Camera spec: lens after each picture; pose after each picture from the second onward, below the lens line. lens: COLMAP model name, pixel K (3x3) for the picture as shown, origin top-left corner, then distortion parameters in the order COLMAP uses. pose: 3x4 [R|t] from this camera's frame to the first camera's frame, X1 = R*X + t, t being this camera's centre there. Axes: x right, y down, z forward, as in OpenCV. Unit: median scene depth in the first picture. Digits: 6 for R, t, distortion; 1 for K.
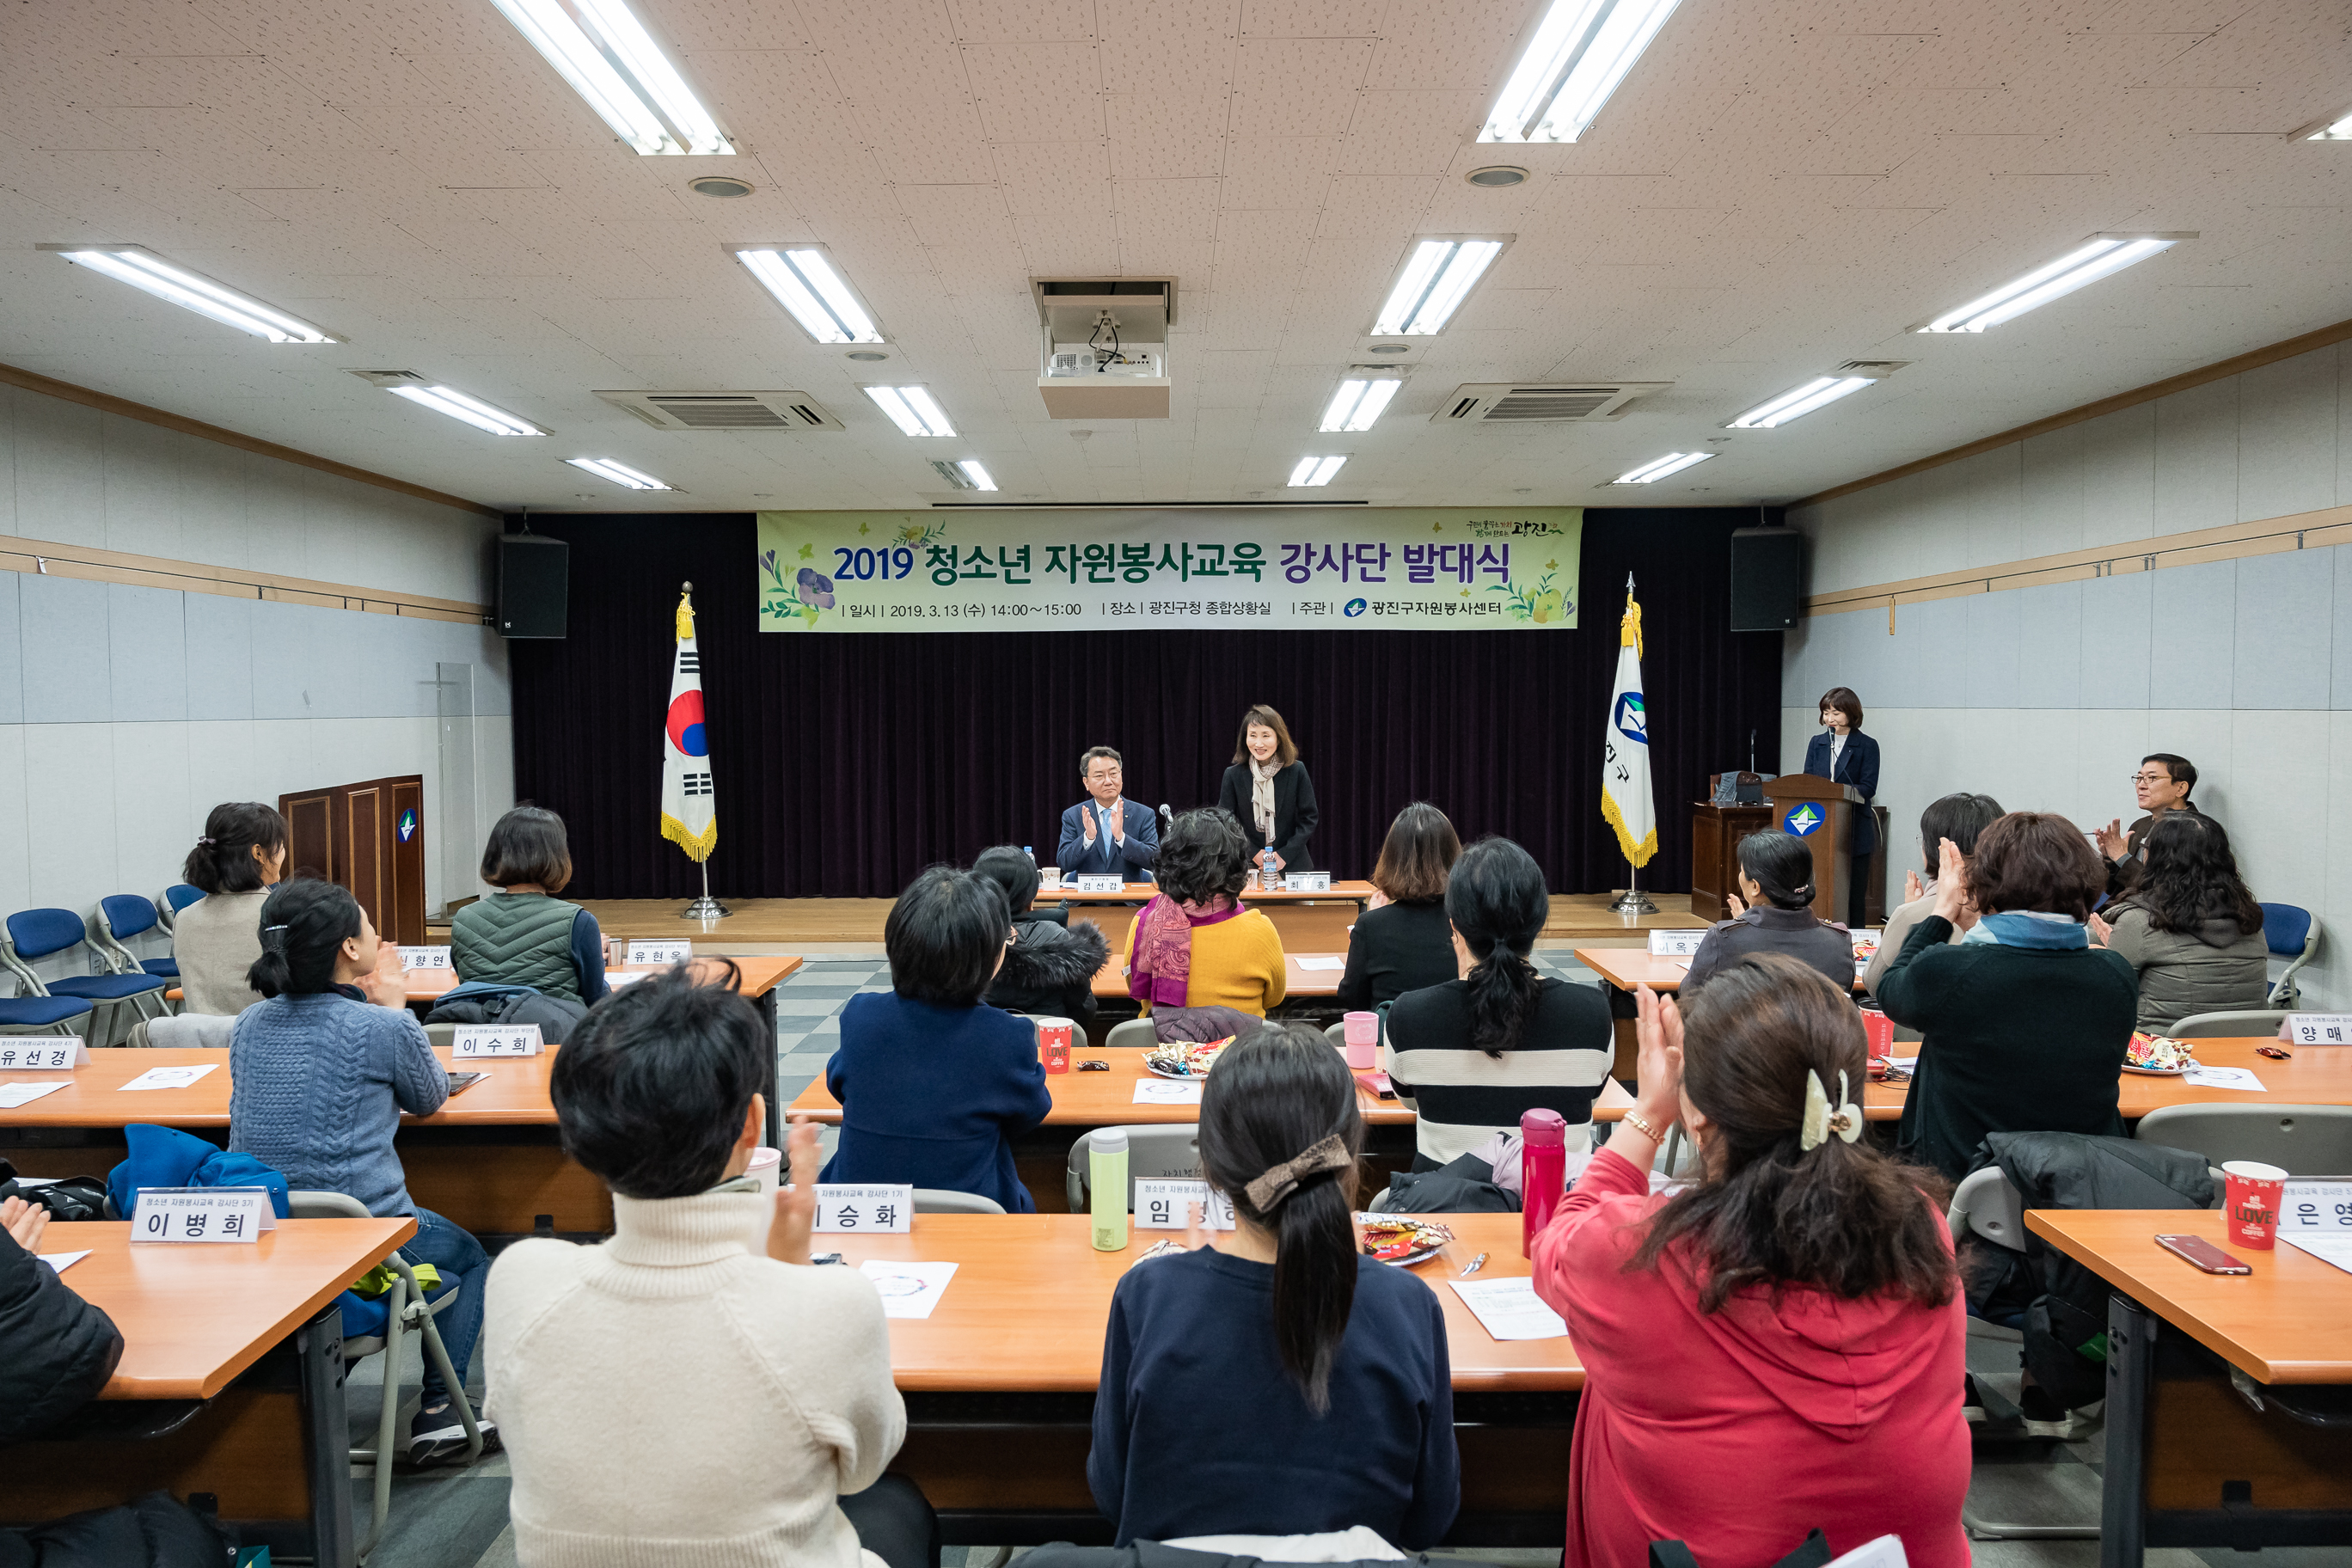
lens RADIAL K [[1608.8, 0, 1176.0], [0, 1608.8, 784.0], [0, 0, 1]] dist [-0.015423, -0.001030]
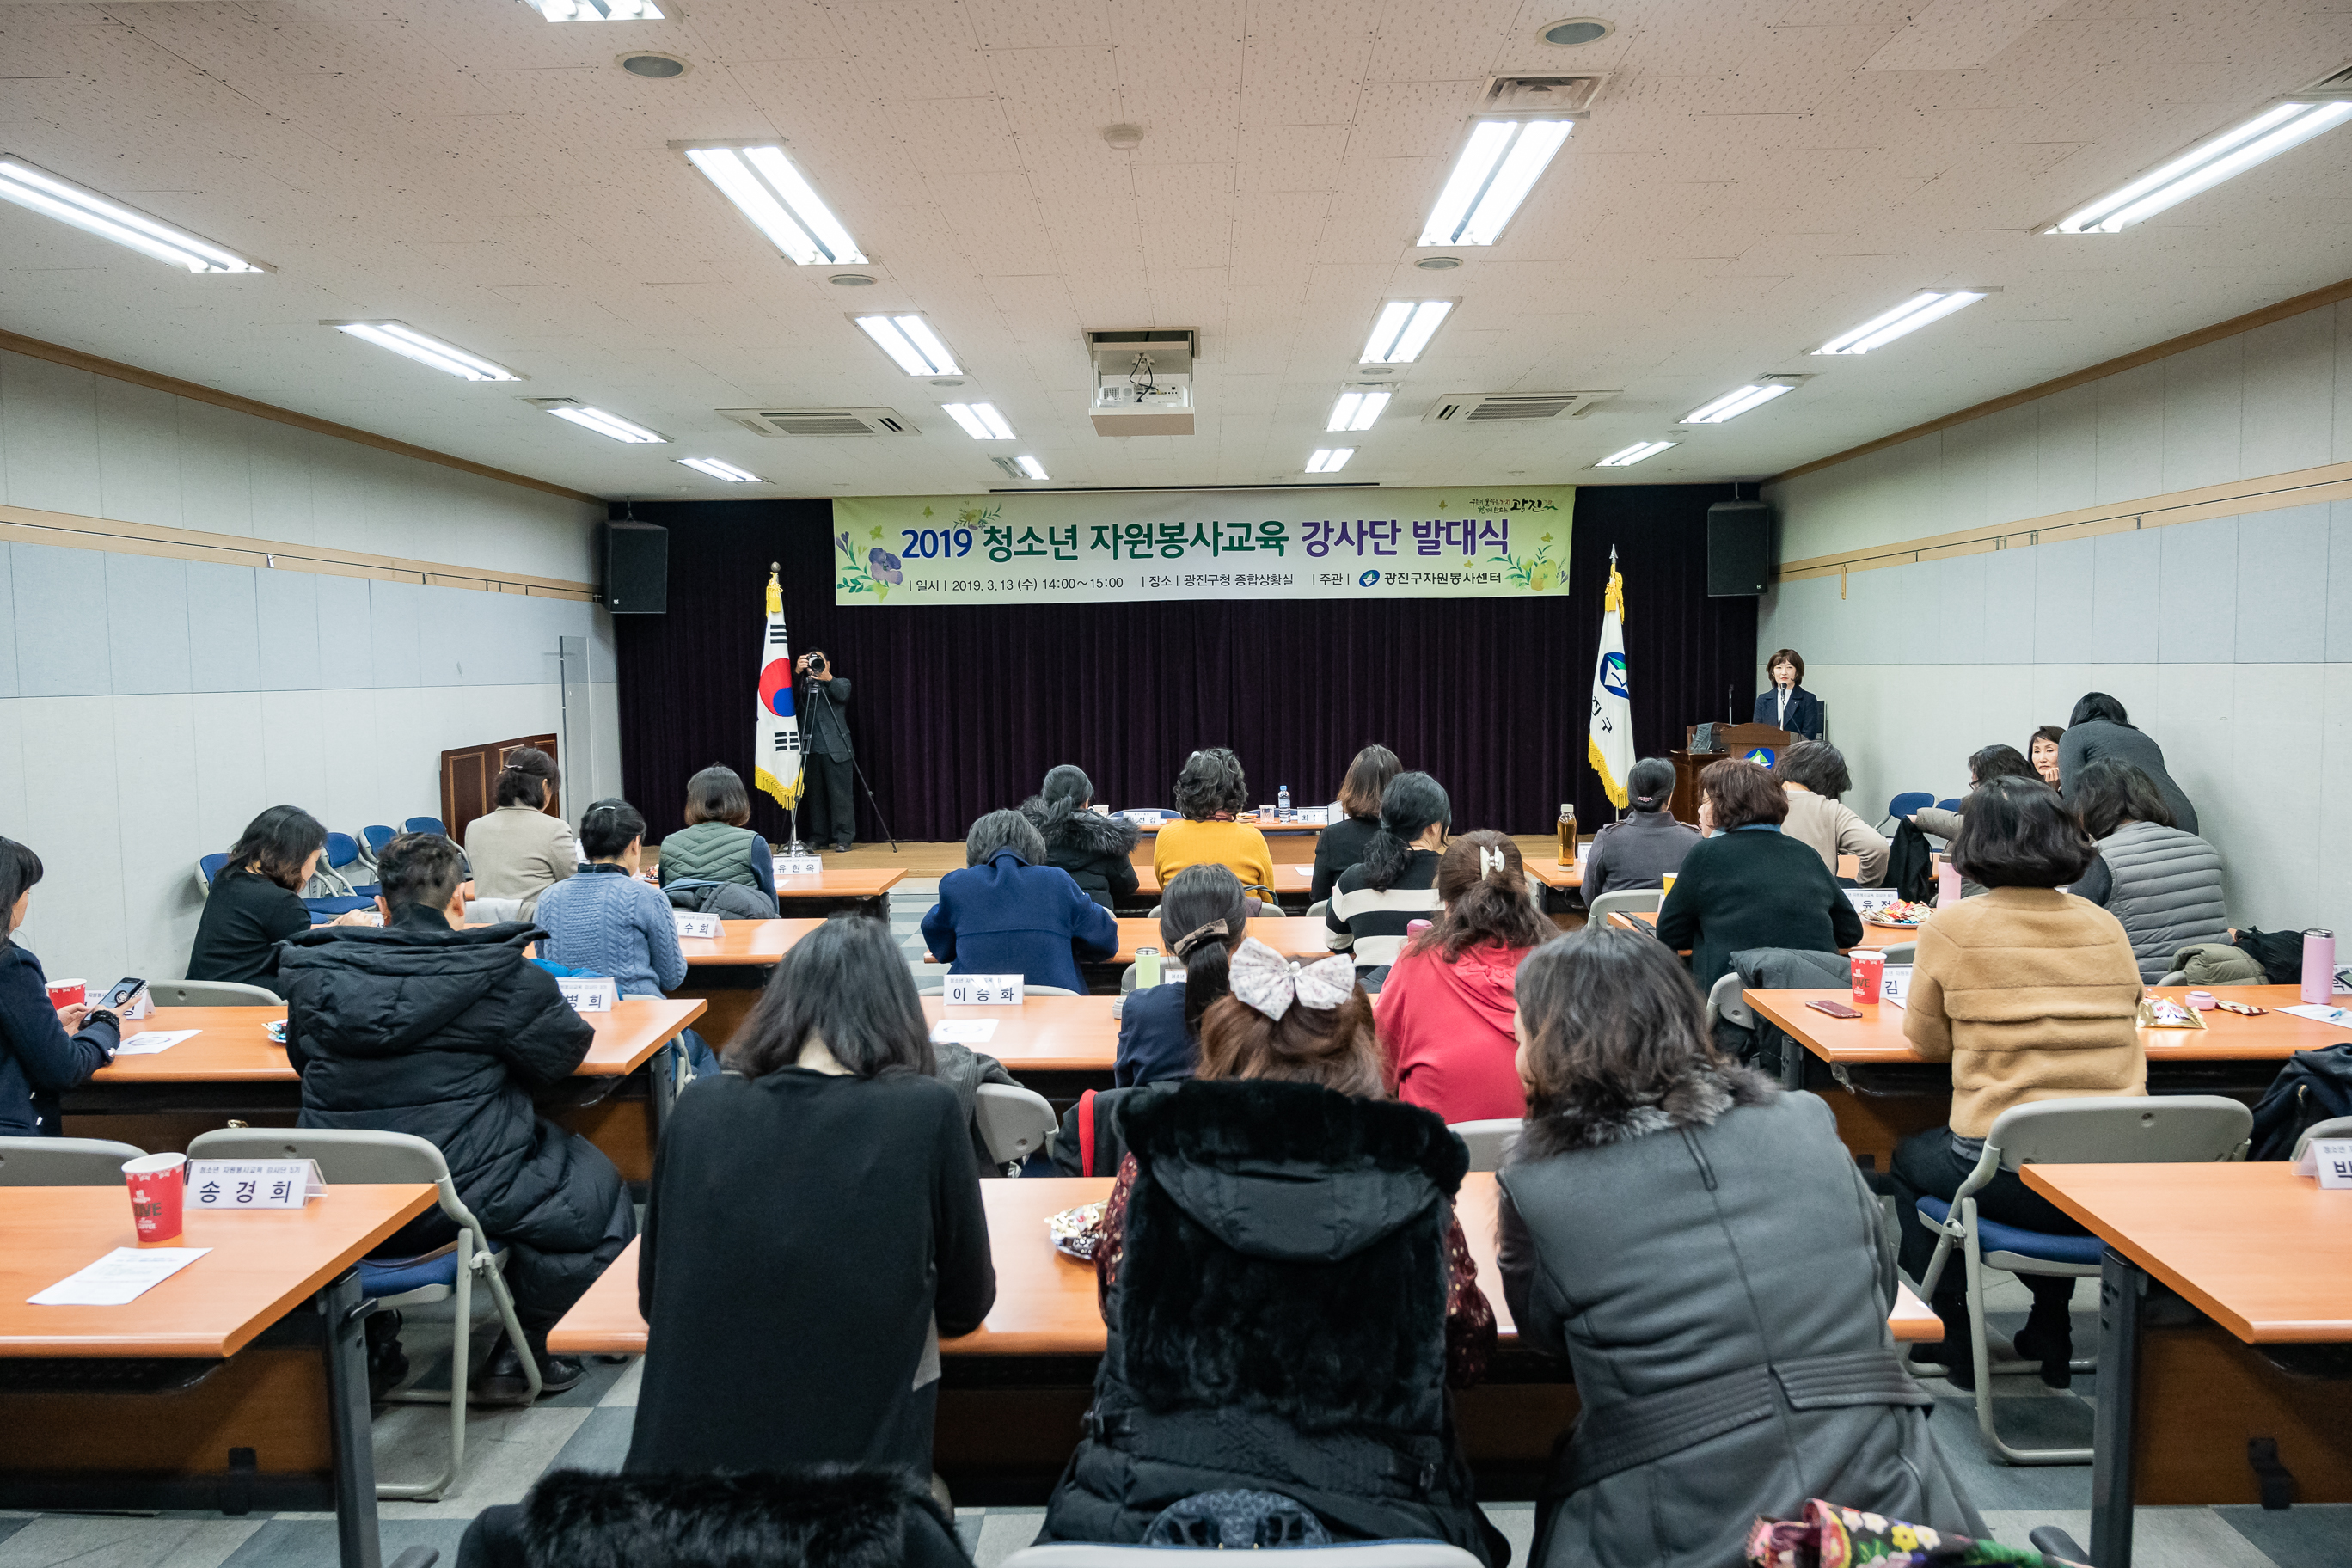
lens RADIAL K [[1628.2, 0, 1176.0], [0, 1628.2, 784.0], [0, 0, 1]] dist [-0.004260, 0.000872]
pose [[0.999638, -0.007029, -0.025961, 0.006173], [0.007606, 0.999724, 0.022213, 0.006351], [0.025798, -0.022402, 0.999416, -0.131149]]
